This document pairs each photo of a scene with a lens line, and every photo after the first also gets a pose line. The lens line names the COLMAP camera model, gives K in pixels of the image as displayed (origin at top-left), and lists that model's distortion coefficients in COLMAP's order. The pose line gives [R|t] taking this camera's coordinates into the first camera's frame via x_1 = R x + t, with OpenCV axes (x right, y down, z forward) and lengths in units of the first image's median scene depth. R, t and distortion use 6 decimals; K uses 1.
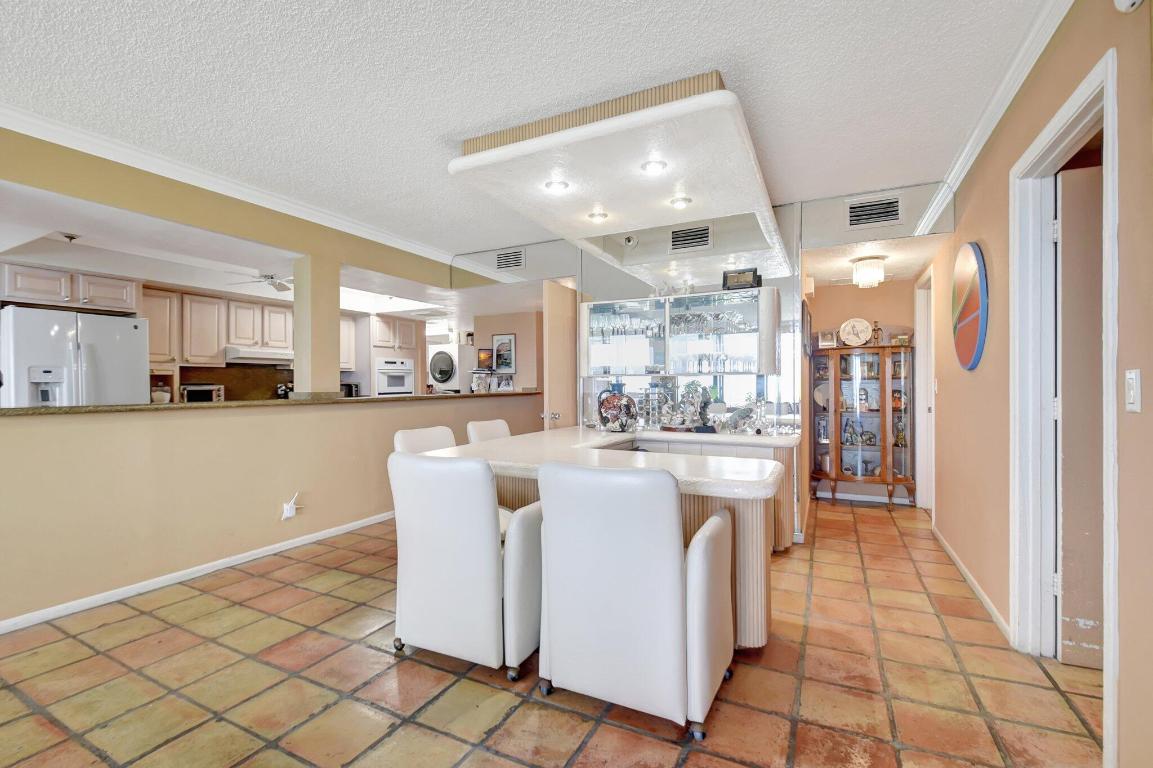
lens RADIAL K [[510.7, 0, 565.5], [0, 510.7, 385.3], [0, 0, 1]] dist [-0.000183, -0.000146]
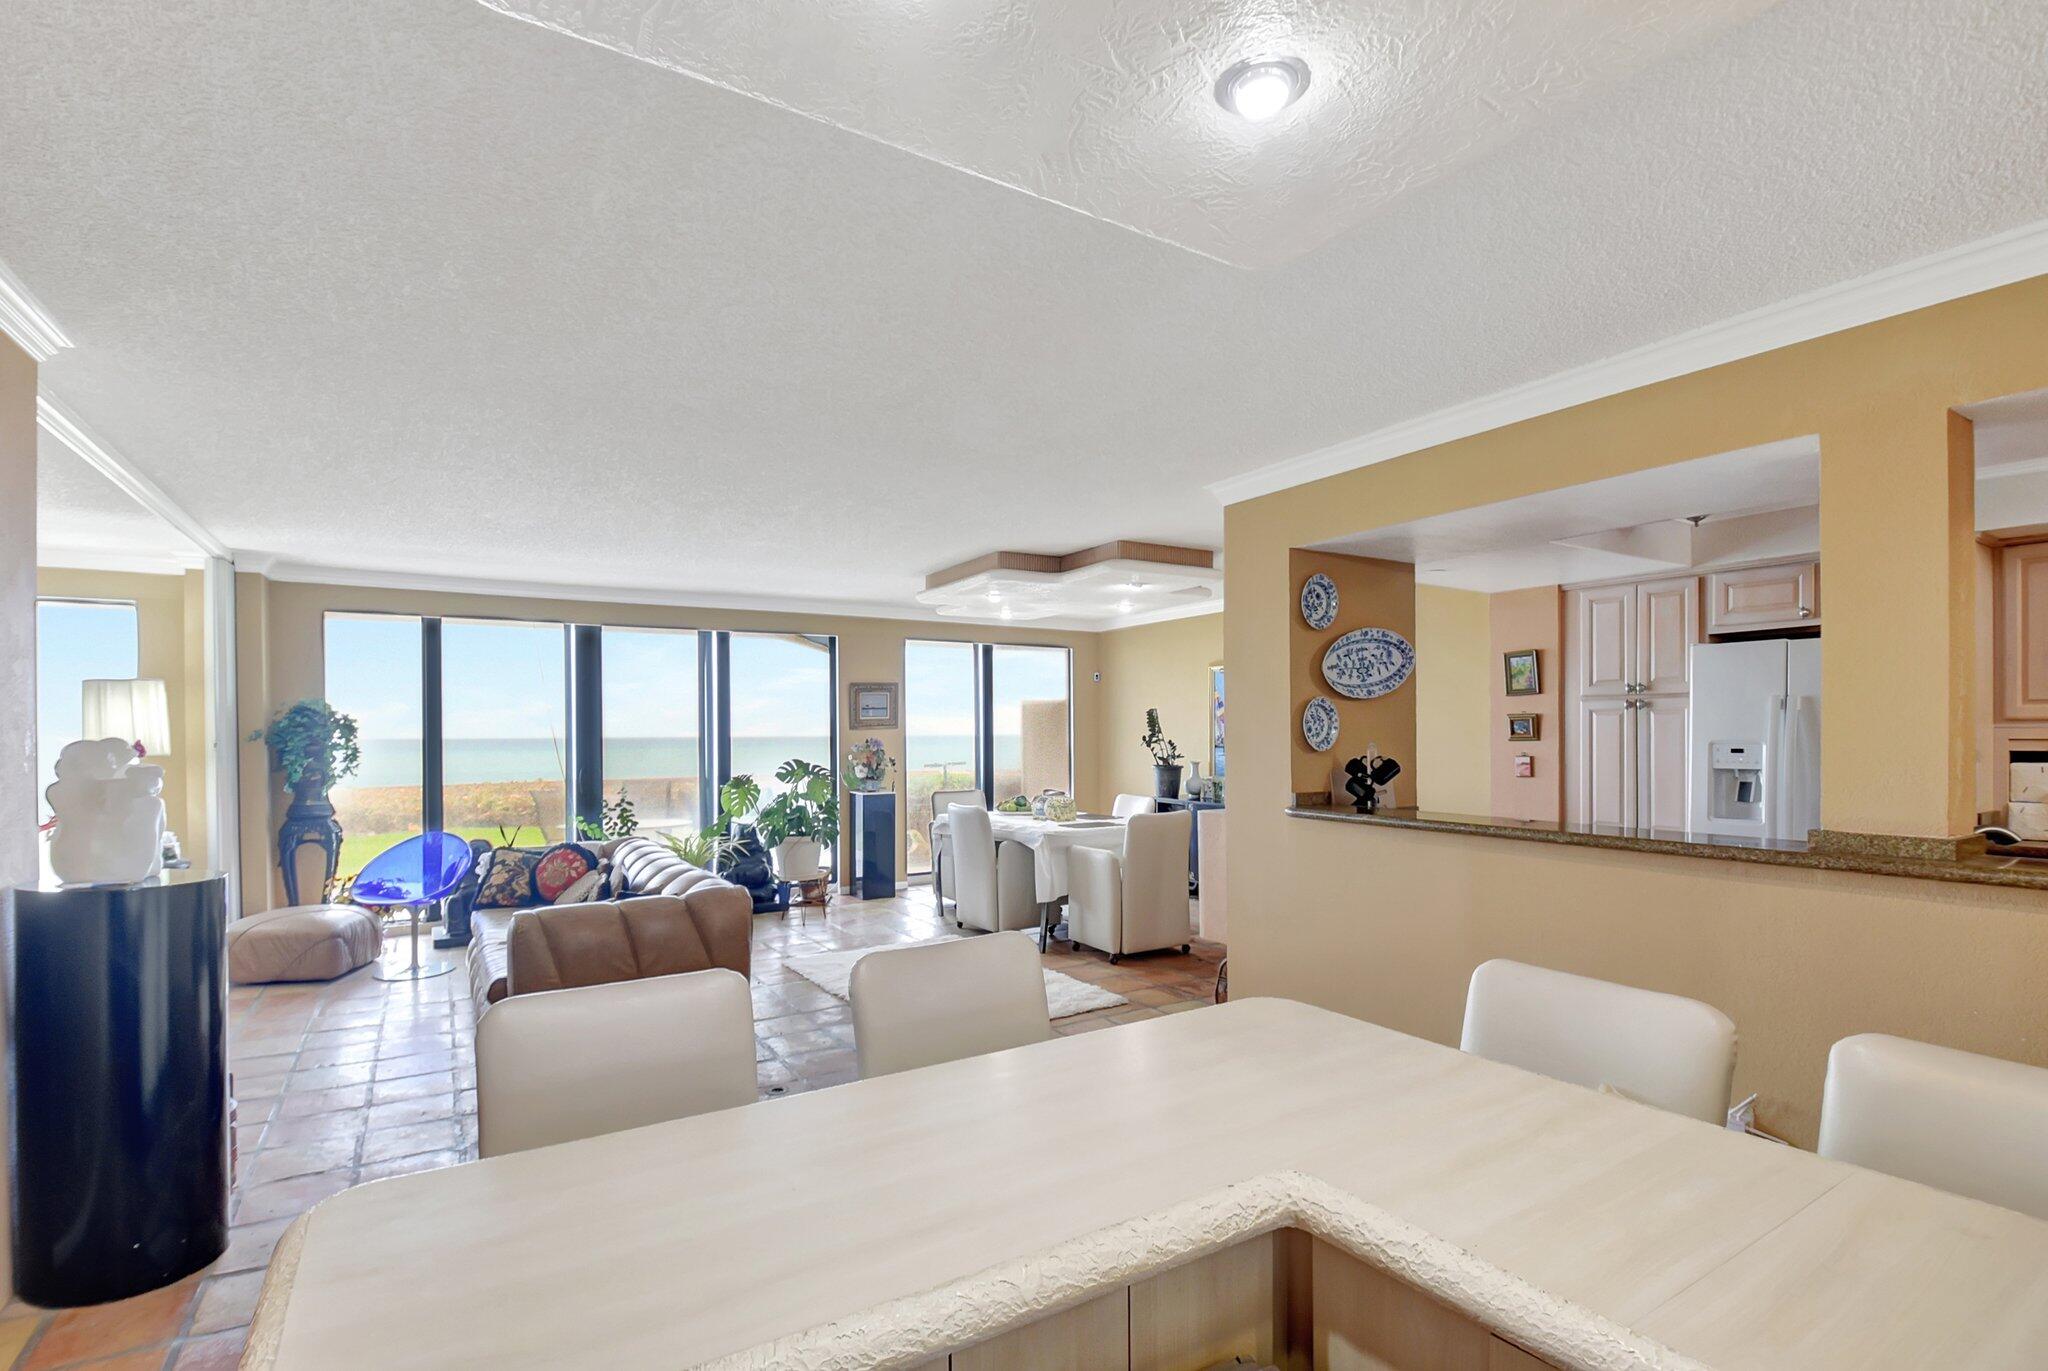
lens RADIAL K [[929.4, 0, 1021.4], [0, 929.4, 743.5], [0, 0, 1]] dist [0.000125, -0.000118]
pose [[-0.536251, 0.010025, -0.843999, 0.278881], [0.005923, 0.999950, 0.008114, -0.045201], [0.844038, -0.000648, -0.536283, 0.834822]]
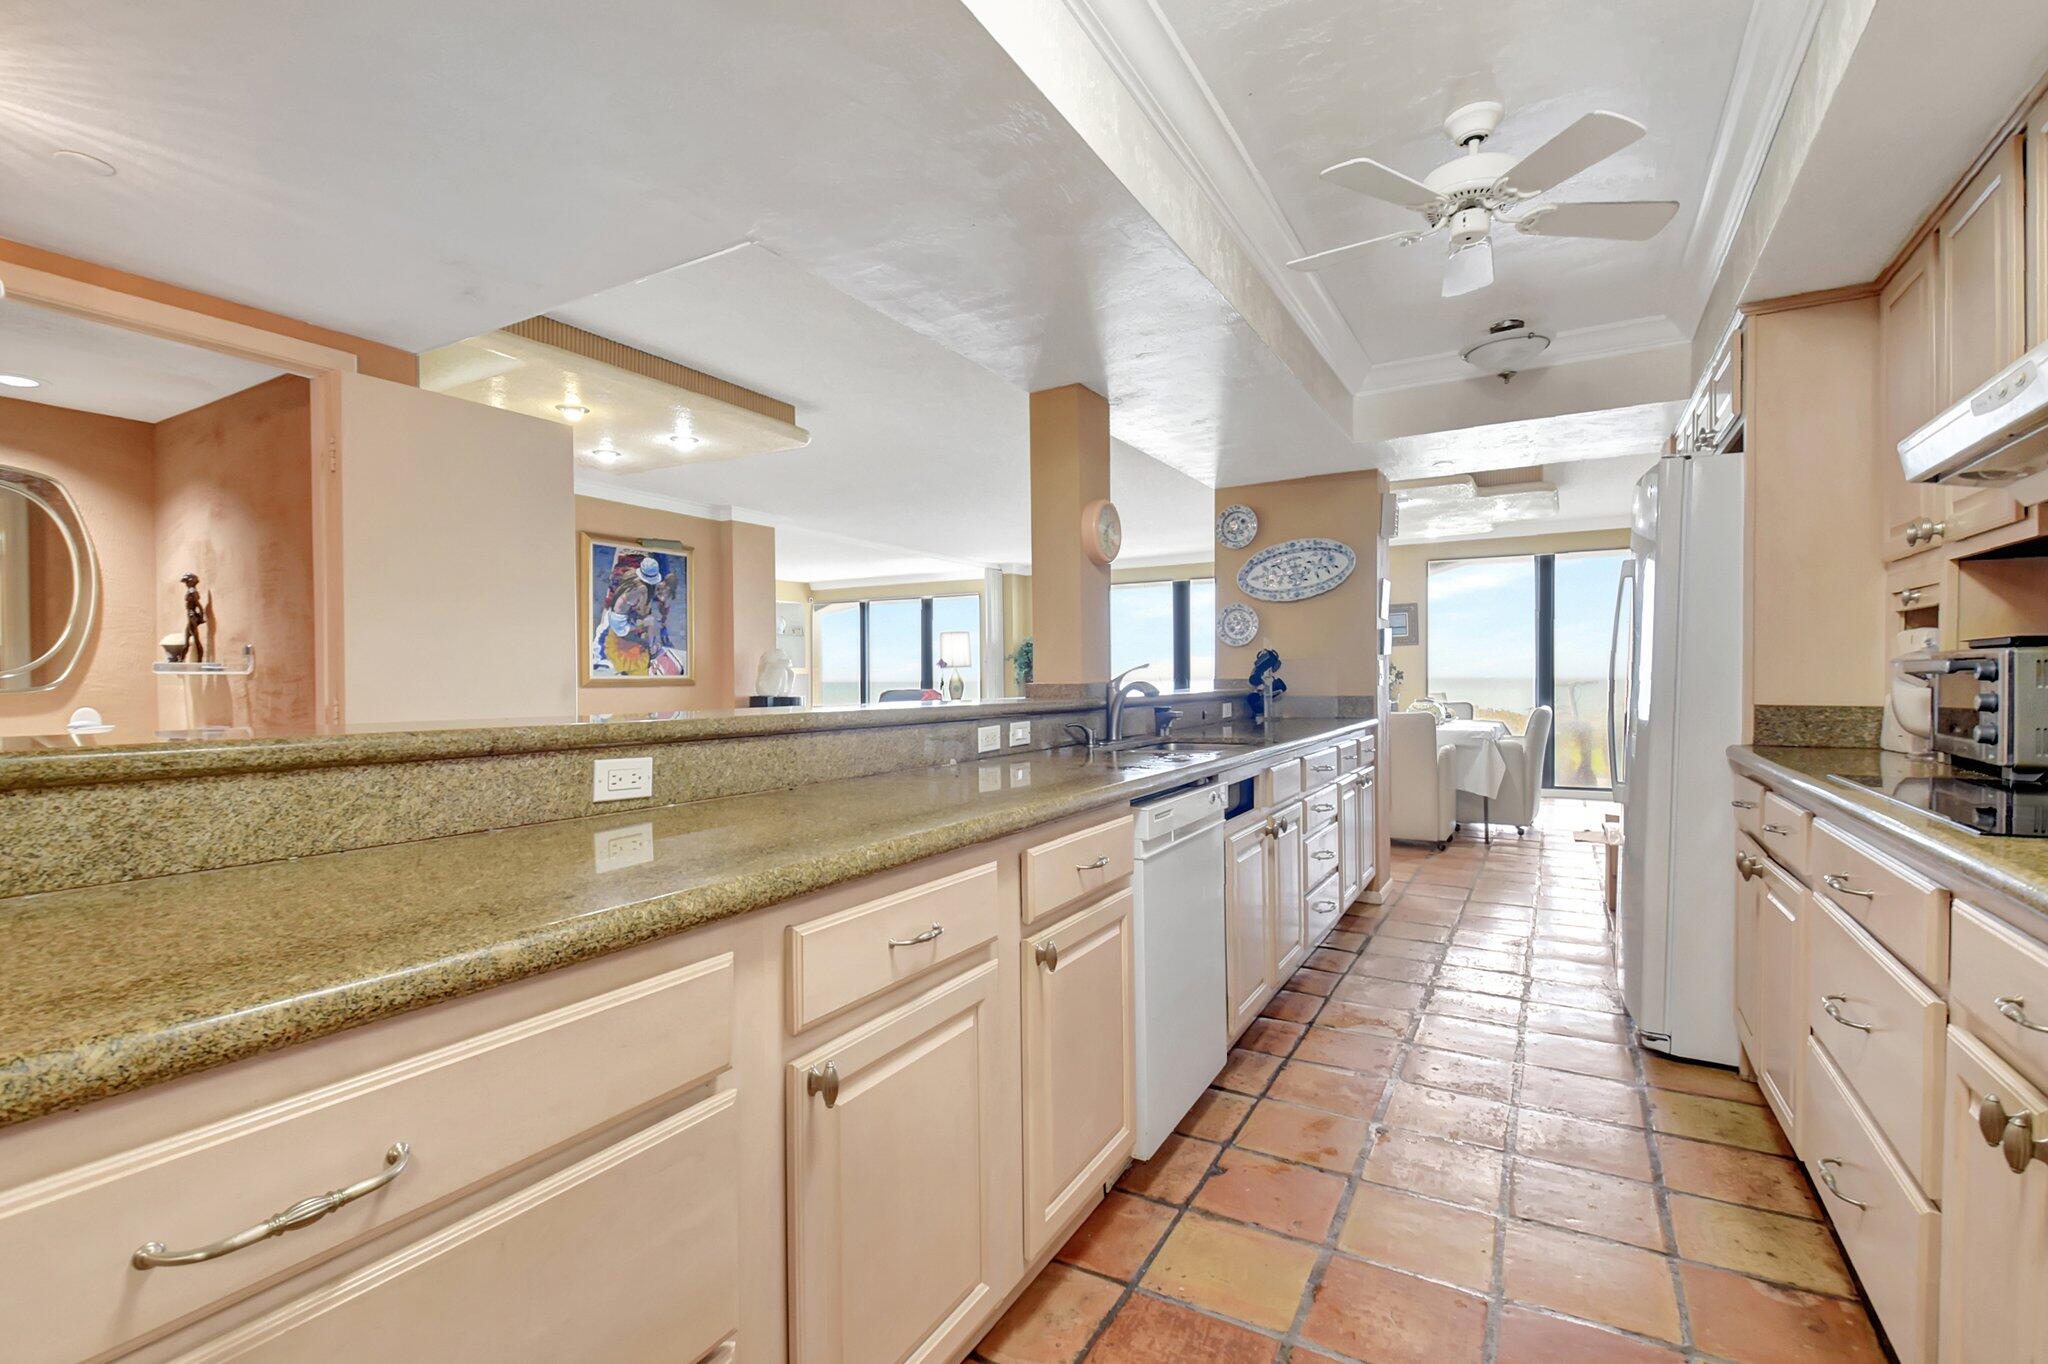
lens RADIAL K [[907.2, 0, 1004.4], [0, 907.2, 684.3], [0, 0, 1]] dist [-0.000183, -0.000146]
pose [[-0.997511, 0.008043, 0.070053, -0.429418], [0.008451, 0.999949, 0.005529, 0.008968], [-0.070005, 0.006107, -0.997528, 1.714393]]
